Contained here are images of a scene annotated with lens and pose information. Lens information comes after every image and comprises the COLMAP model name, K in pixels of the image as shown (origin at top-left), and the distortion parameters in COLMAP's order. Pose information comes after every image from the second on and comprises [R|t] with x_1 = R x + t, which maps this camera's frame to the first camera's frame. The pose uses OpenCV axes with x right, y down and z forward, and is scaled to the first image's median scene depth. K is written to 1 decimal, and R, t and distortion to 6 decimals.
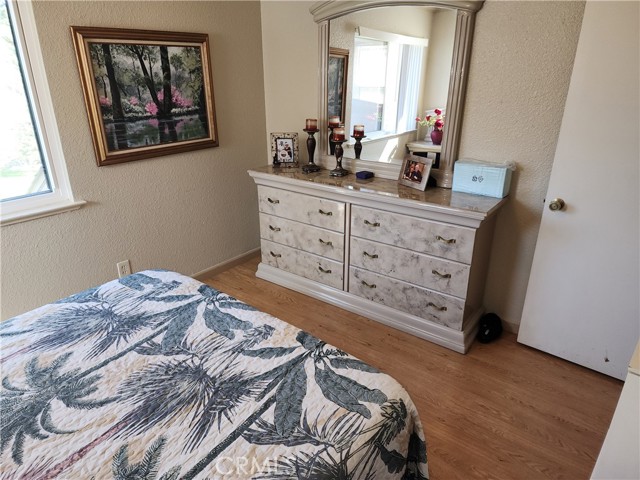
lens RADIAL K [[429.0, 0, 319.7], [0, 429.0, 250.8], [0, 0, 1]] dist [0.087283, -0.084345]
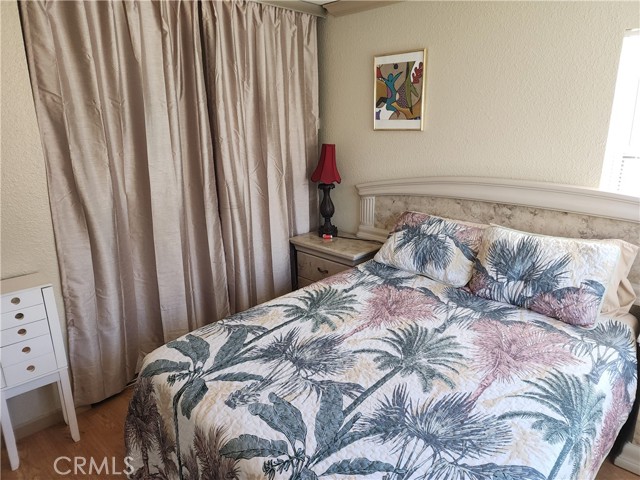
lens RADIAL K [[423.7, 0, 320.0], [0, 423.7, 240.0], [0, 0, 1]] dist [0.090131, -0.085353]
pose [[-0.995158, -0.021381, 0.095935, -0.255993], [0.044674, 0.771015, 0.635249, -0.431395], [-0.087550, 0.636459, -0.766326, 0.975052]]
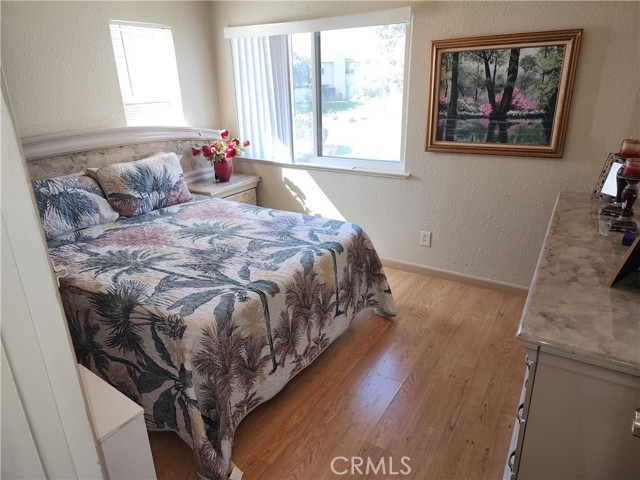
lens RADIAL K [[423.7, 0, 320.0], [0, 423.7, 240.0], [0, 0, 1]] dist [0.090131, -0.085353]
pose [[0.094677, 0.353582, -0.930600, 0.727962], [-0.366327, 0.881582, 0.297688, -0.229593], [0.925657, 0.312720, 0.212992, 0.551815]]
